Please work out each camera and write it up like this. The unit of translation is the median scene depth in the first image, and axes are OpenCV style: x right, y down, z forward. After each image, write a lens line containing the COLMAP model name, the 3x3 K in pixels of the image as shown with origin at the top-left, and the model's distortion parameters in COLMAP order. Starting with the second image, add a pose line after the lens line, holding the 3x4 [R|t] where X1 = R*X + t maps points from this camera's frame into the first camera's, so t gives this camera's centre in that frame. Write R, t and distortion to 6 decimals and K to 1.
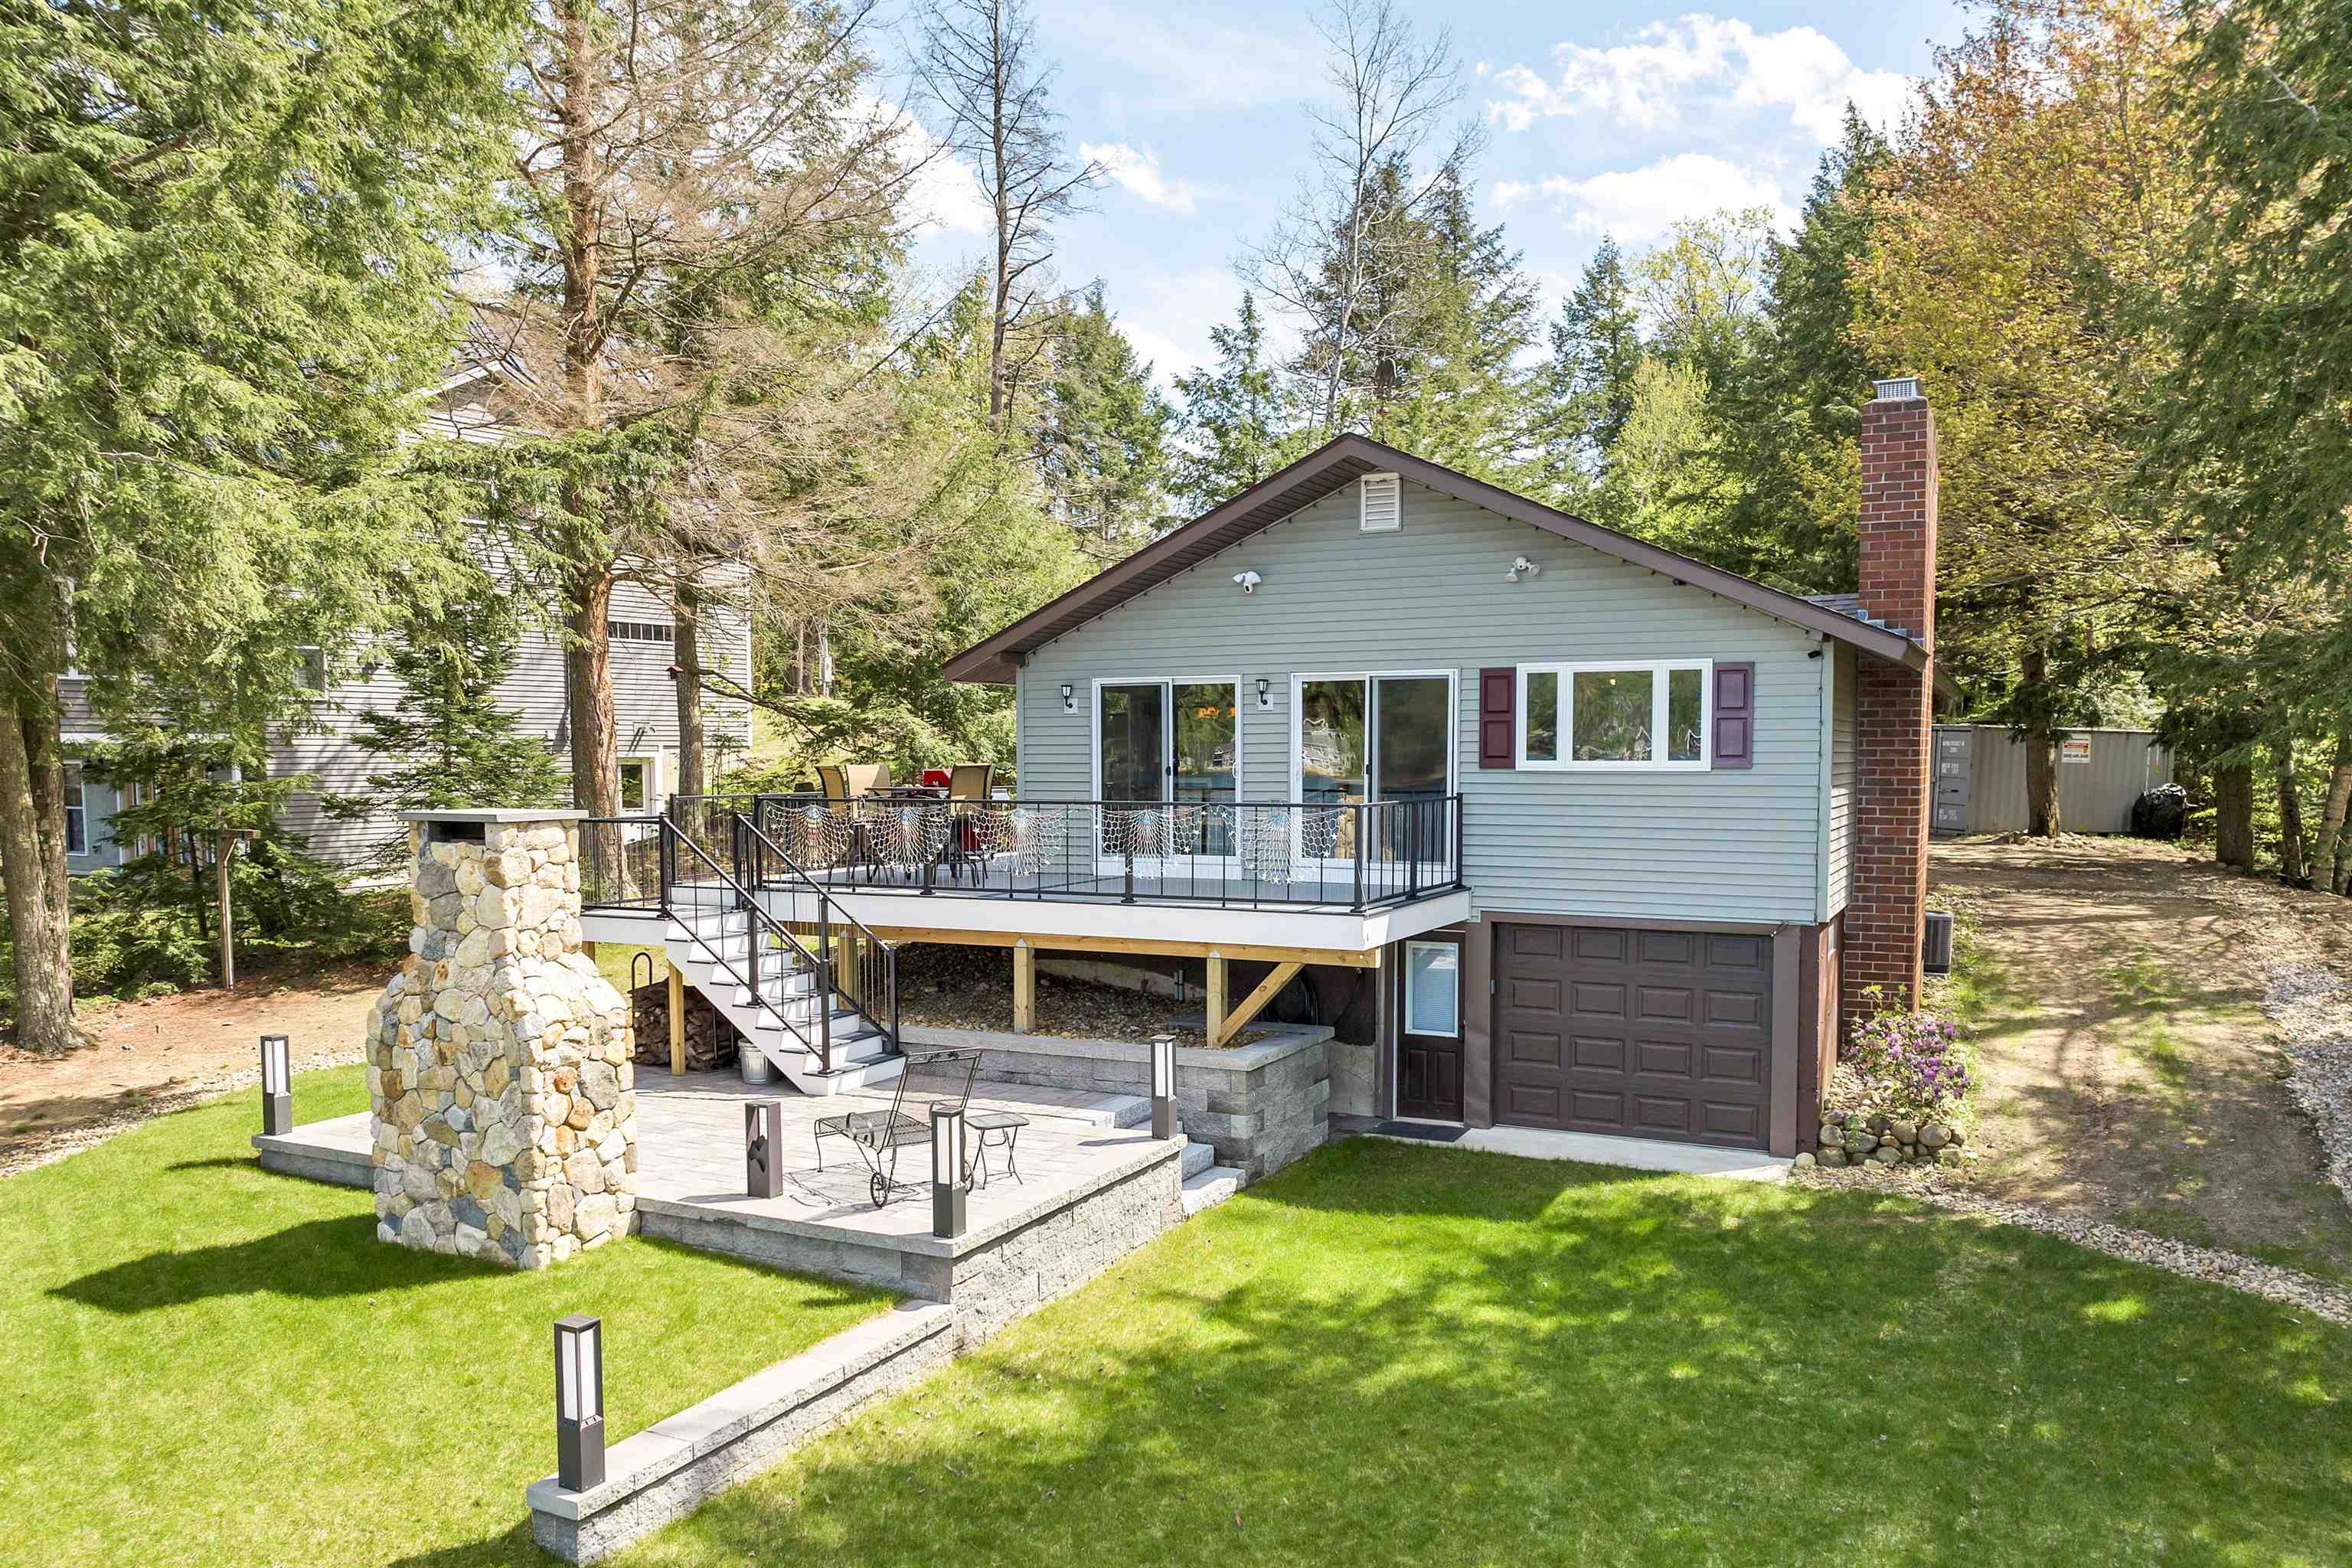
lens RADIAL K [[1699.3, 0, 1168.8], [0, 1699.3, 867.6], [0, 0, 1]] dist [-0.030327, -0.005794]
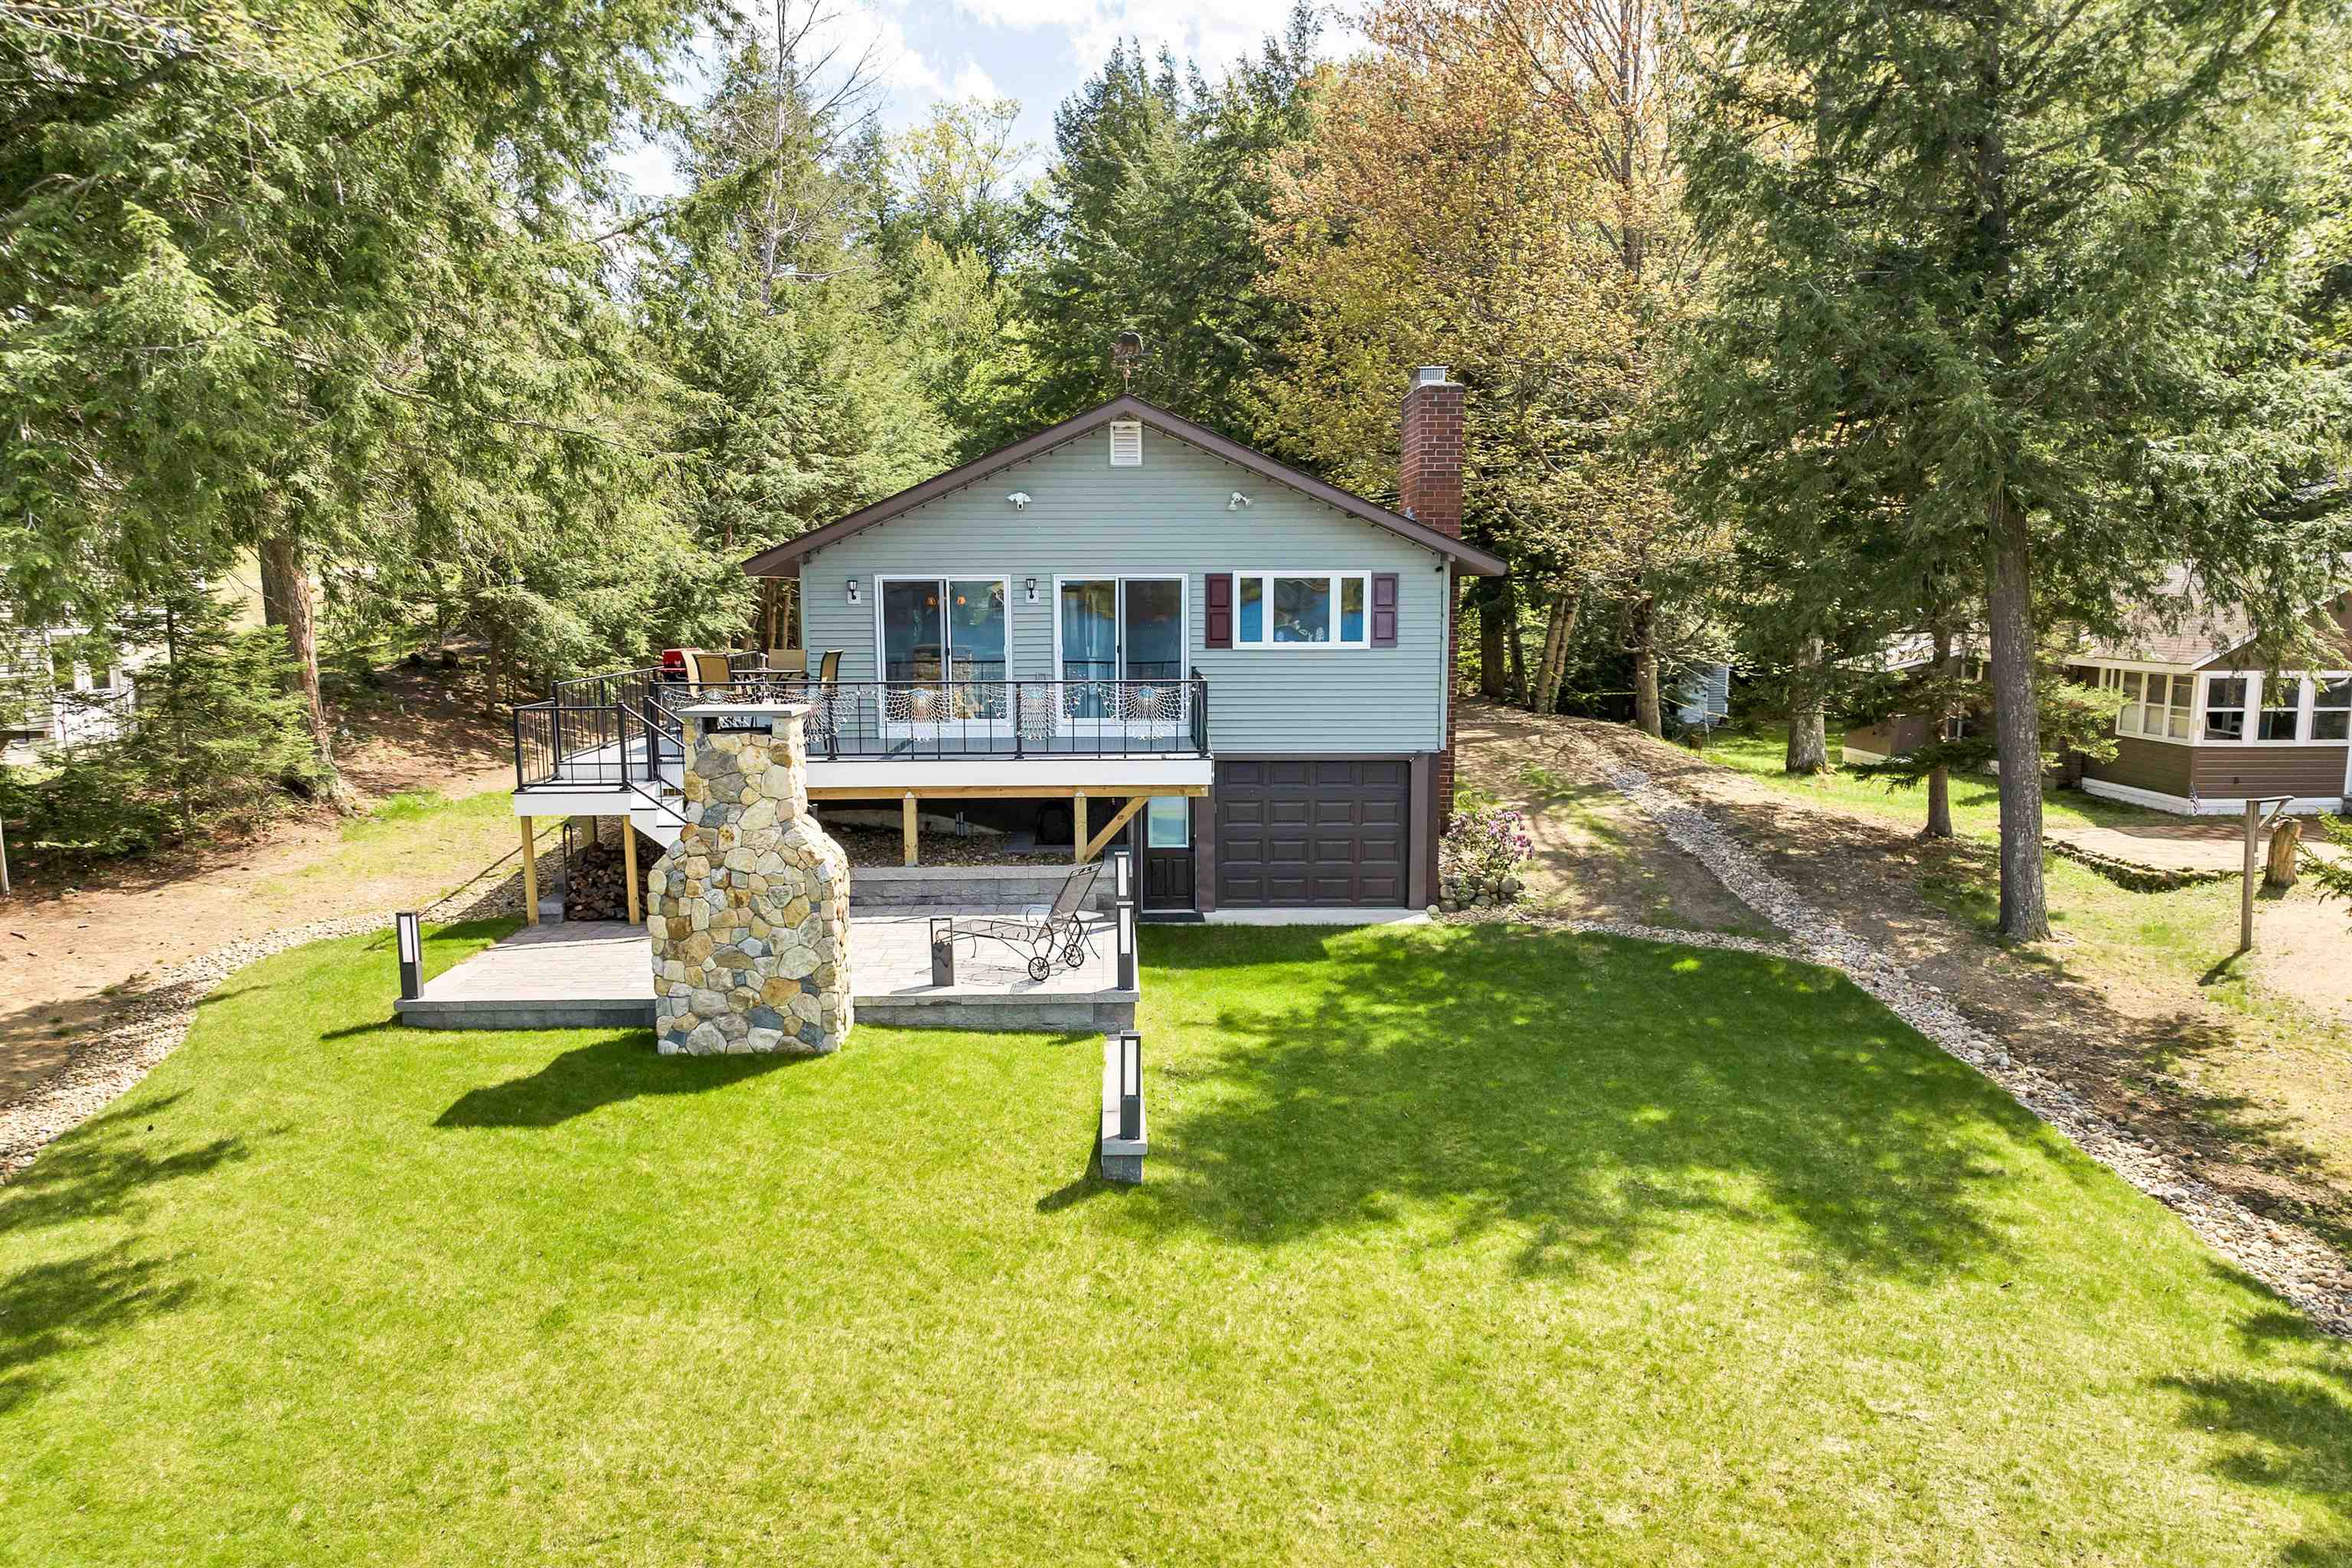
lens RADIAL K [[1699.3, 0, 1168.8], [0, 1699.3, 867.6], [0, 0, 1]] dist [-0.030327, -0.005794]
pose [[0.878225, -0.076685, 0.472060, -0.608228], [0.032689, 0.994378, 0.100718, -0.026354], [-0.477130, -0.073022, 0.875794, -0.230334]]
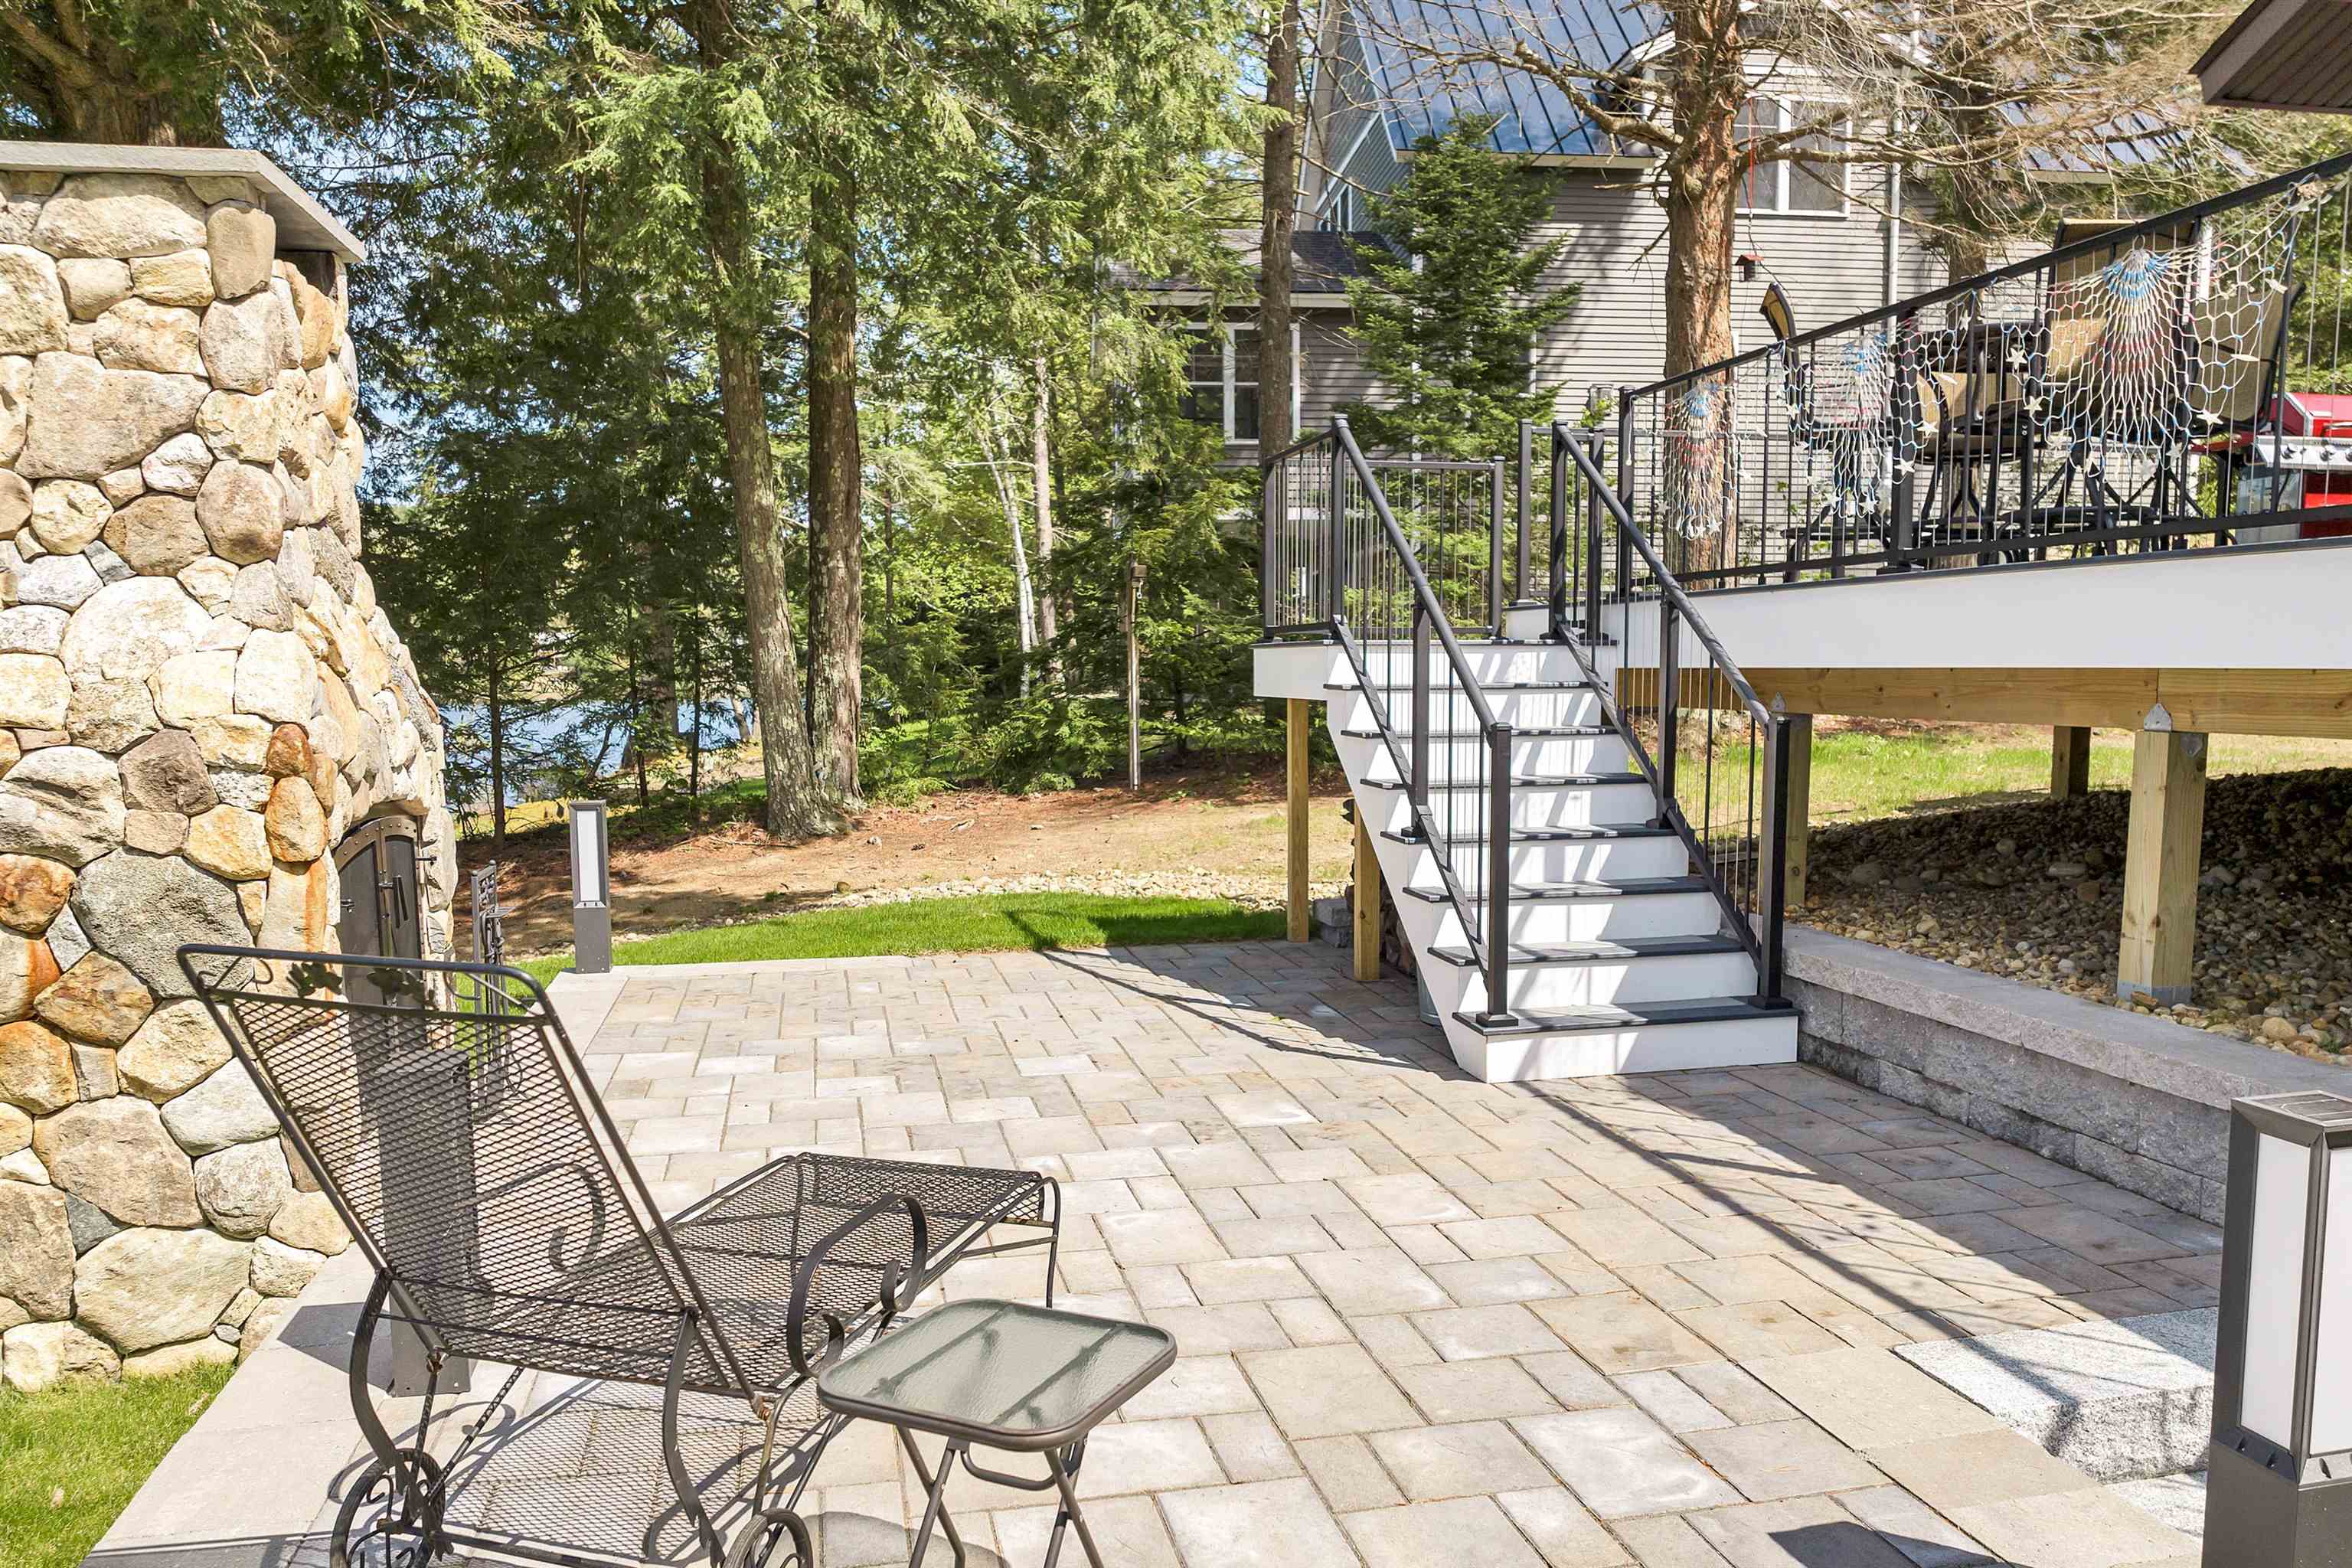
lens RADIAL K [[1699.3, 0, 1168.8], [0, 1699.3, 867.6], [0, 0, 1]] dist [-0.030327, -0.005794]
pose [[0.636251, 0.093390, -0.765809, 0.047089], [-0.047988, 0.995515, 0.081533, 0.063599], [0.769989, -0.015125, 0.637878, 0.761553]]
